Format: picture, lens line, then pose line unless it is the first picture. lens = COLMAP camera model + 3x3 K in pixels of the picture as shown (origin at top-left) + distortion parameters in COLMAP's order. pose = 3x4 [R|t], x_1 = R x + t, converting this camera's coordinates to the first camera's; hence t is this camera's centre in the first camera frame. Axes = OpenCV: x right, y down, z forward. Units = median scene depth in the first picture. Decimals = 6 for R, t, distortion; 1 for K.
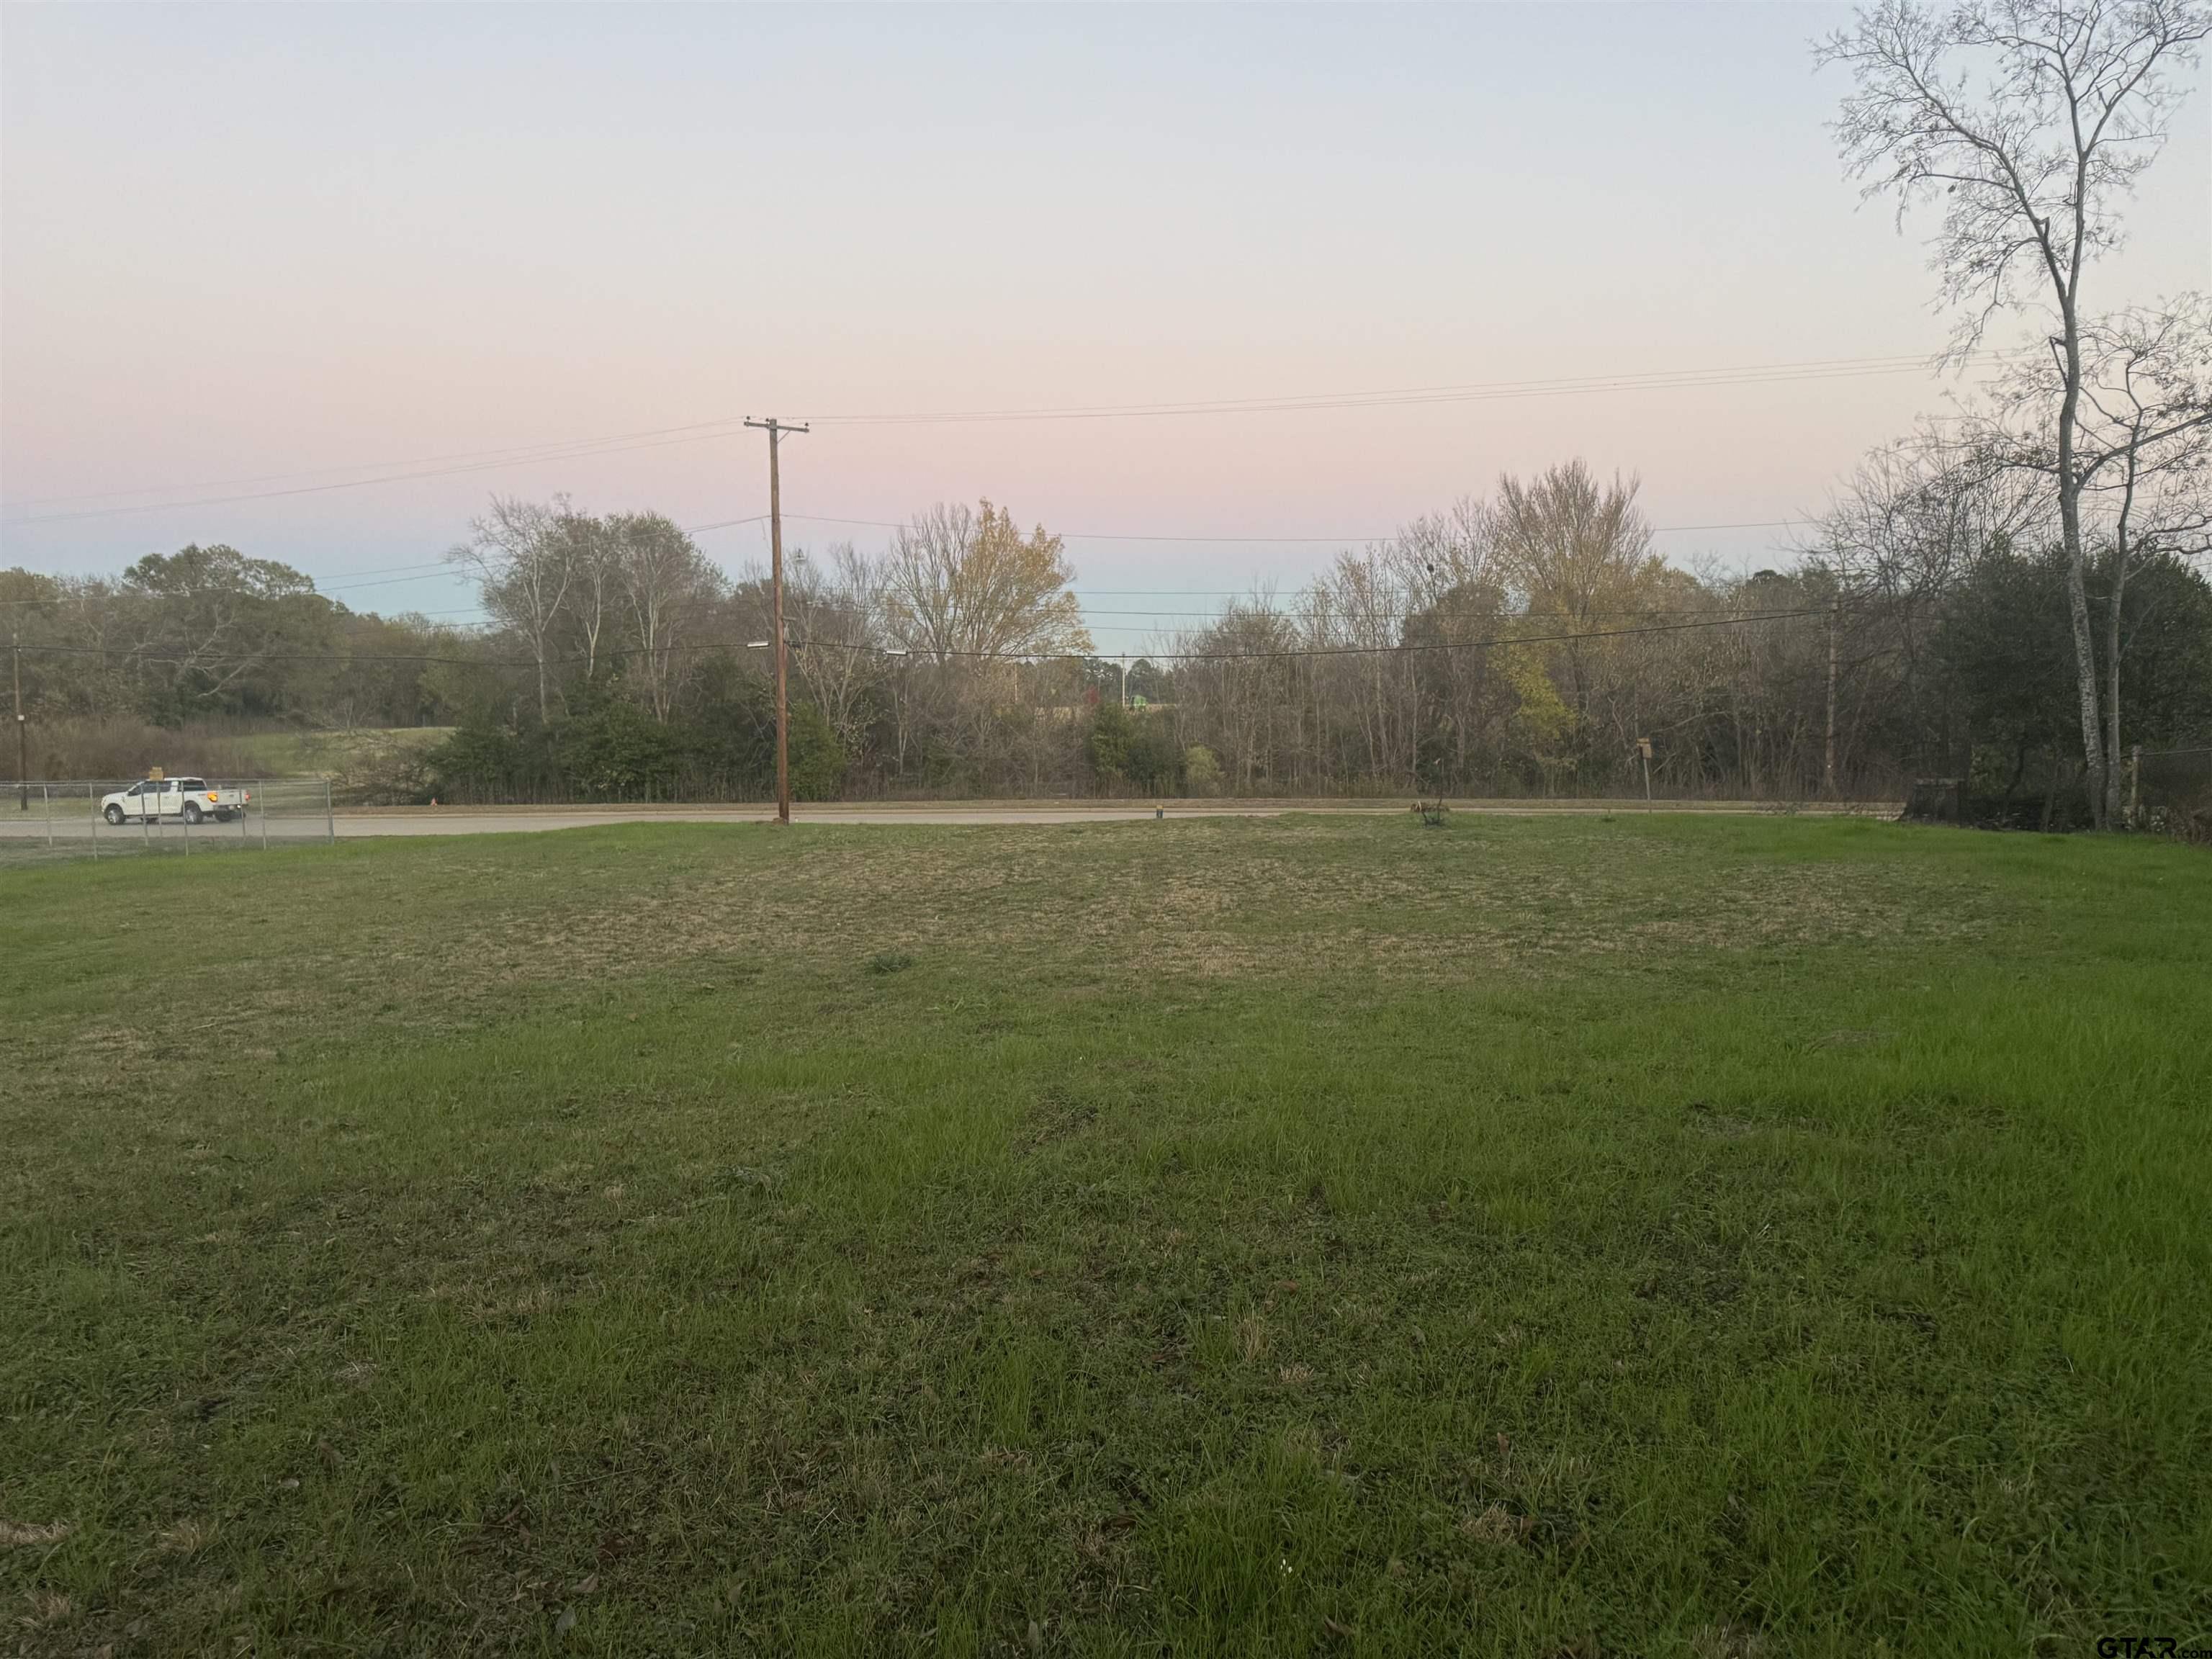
lens RADIAL K [[1563.5, 0, 1106.0], [0, 1563.5, 829.5], [0, 0, 1]] dist [0.102111, -0.149765]
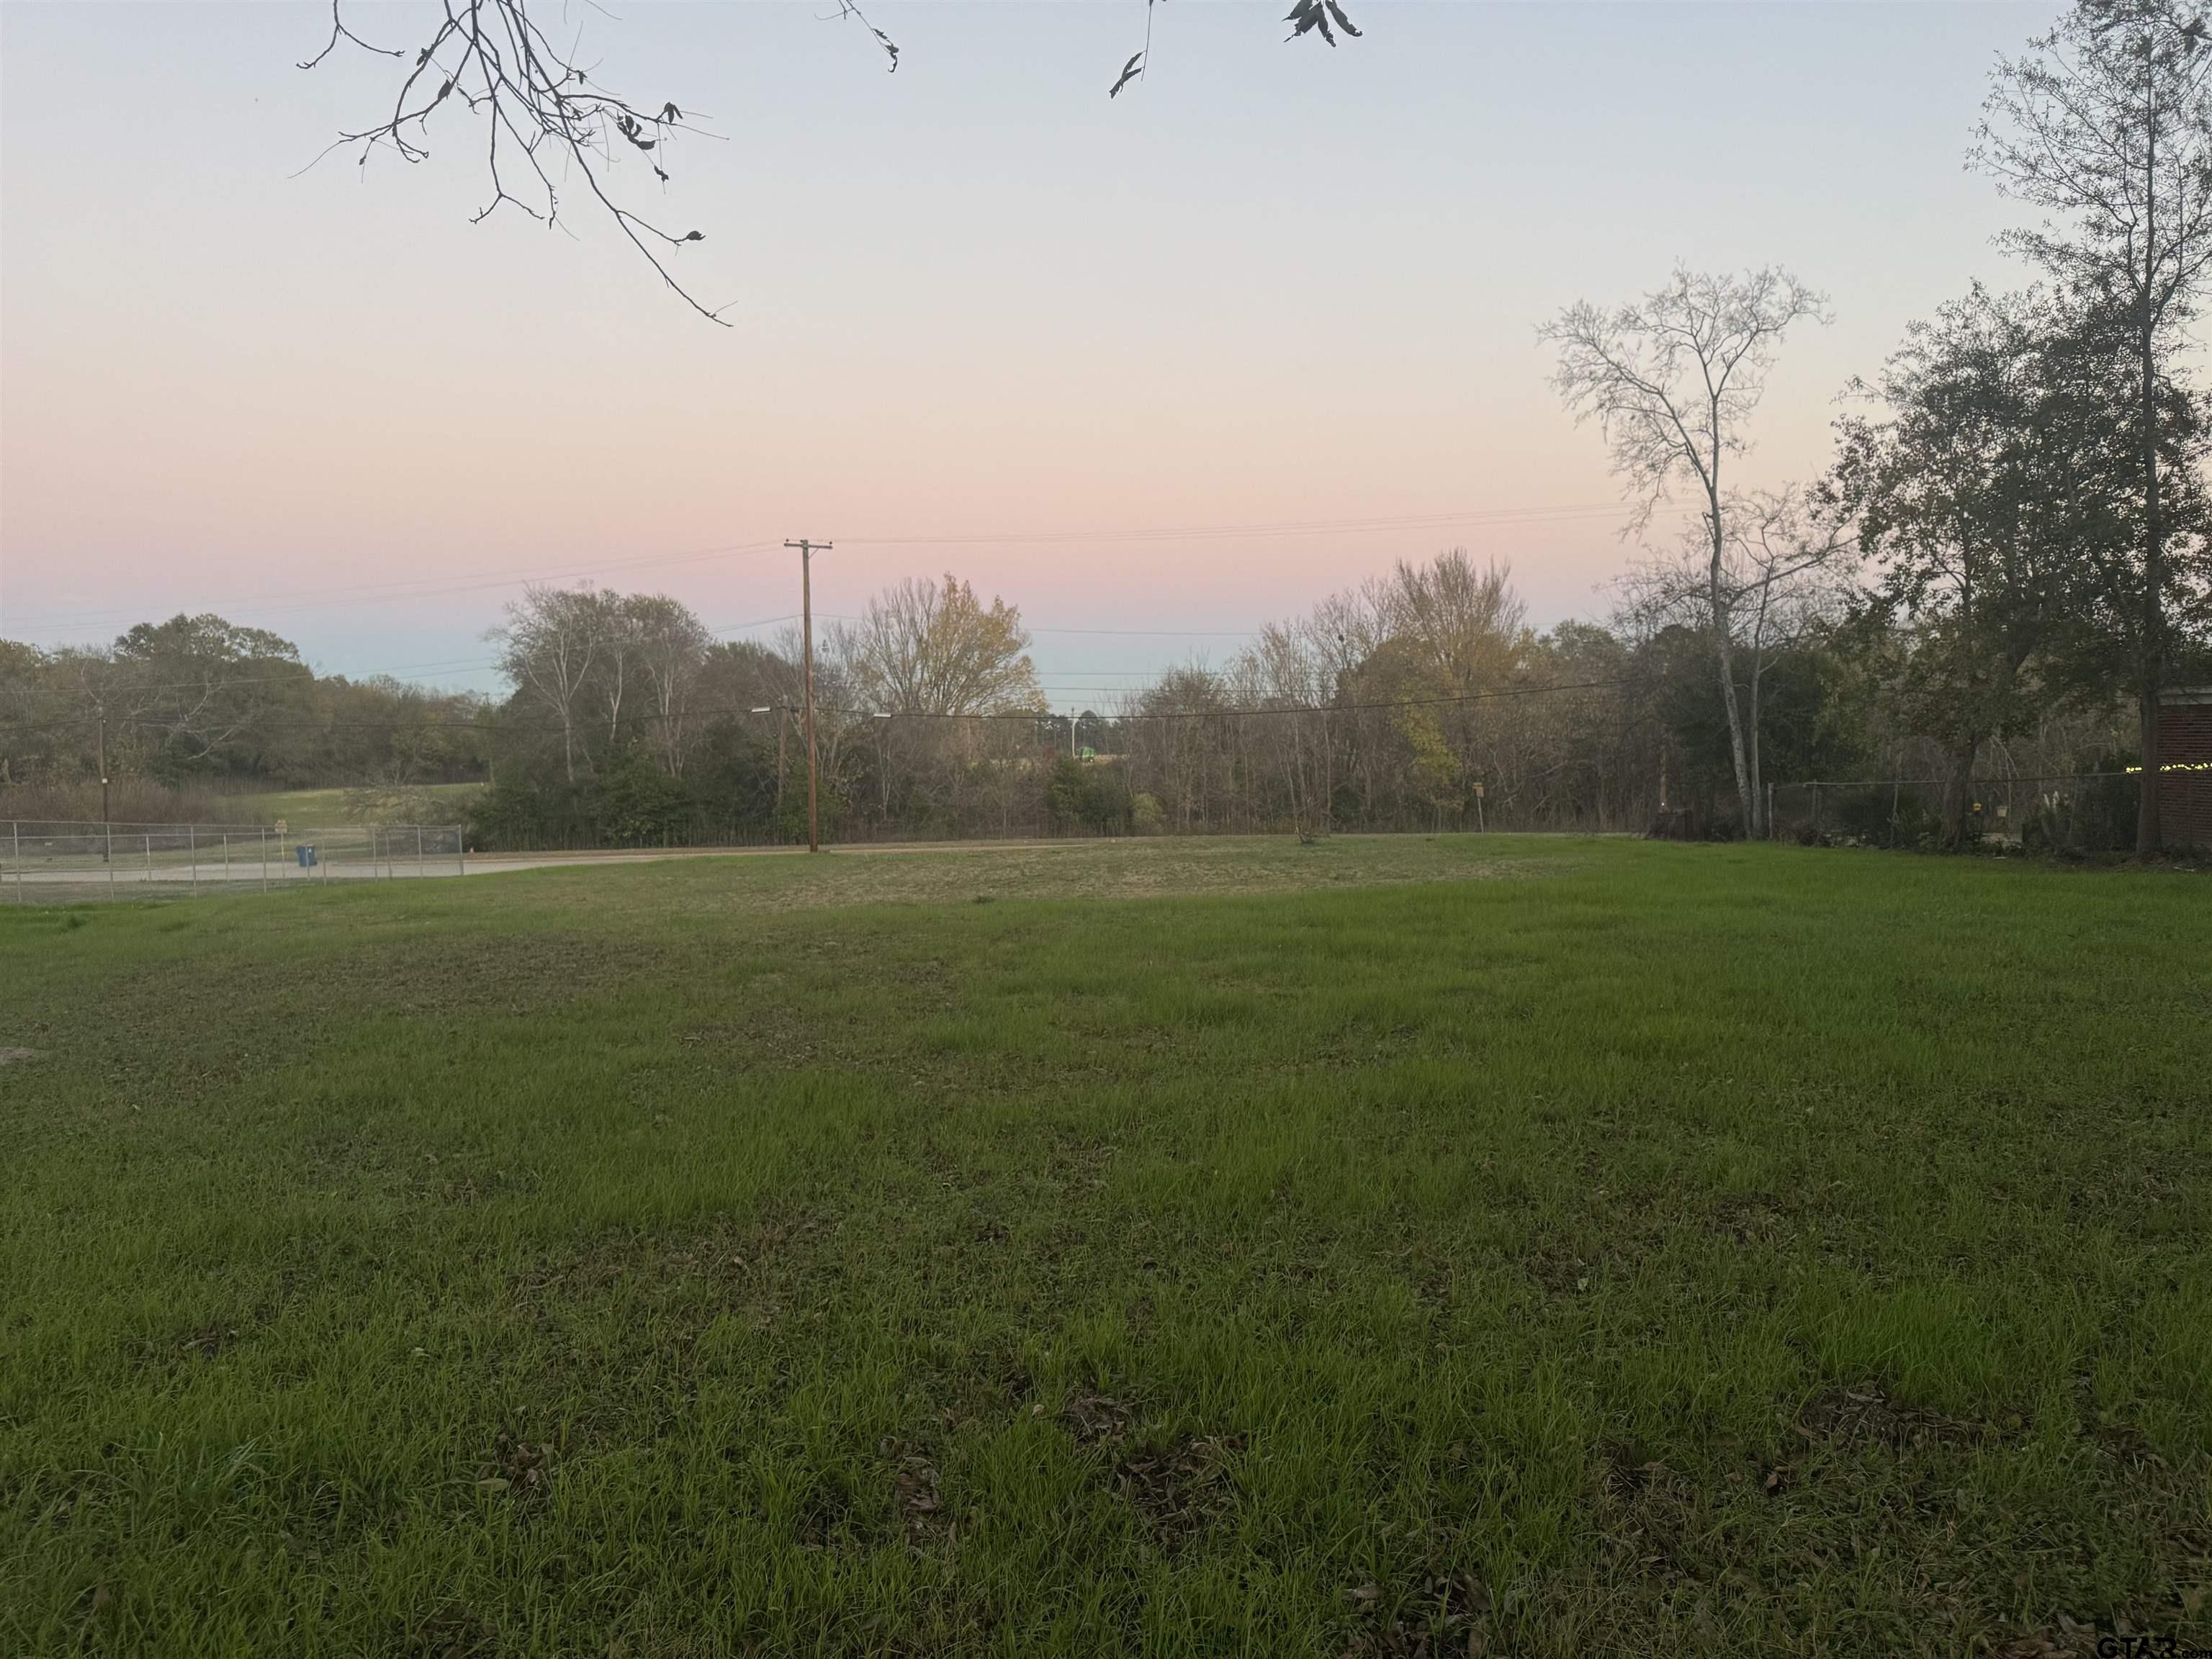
lens RADIAL K [[1563.5, 0, 1106.0], [0, 1563.5, 829.5], [0, 0, 1]] dist [0.102111, -0.149765]
pose [[0.999358, -0.012535, 0.033573, -0.007919], [0.013598, 0.999407, -0.031621, 0.009520], [-0.033156, 0.032057, 0.998936, -0.149895]]
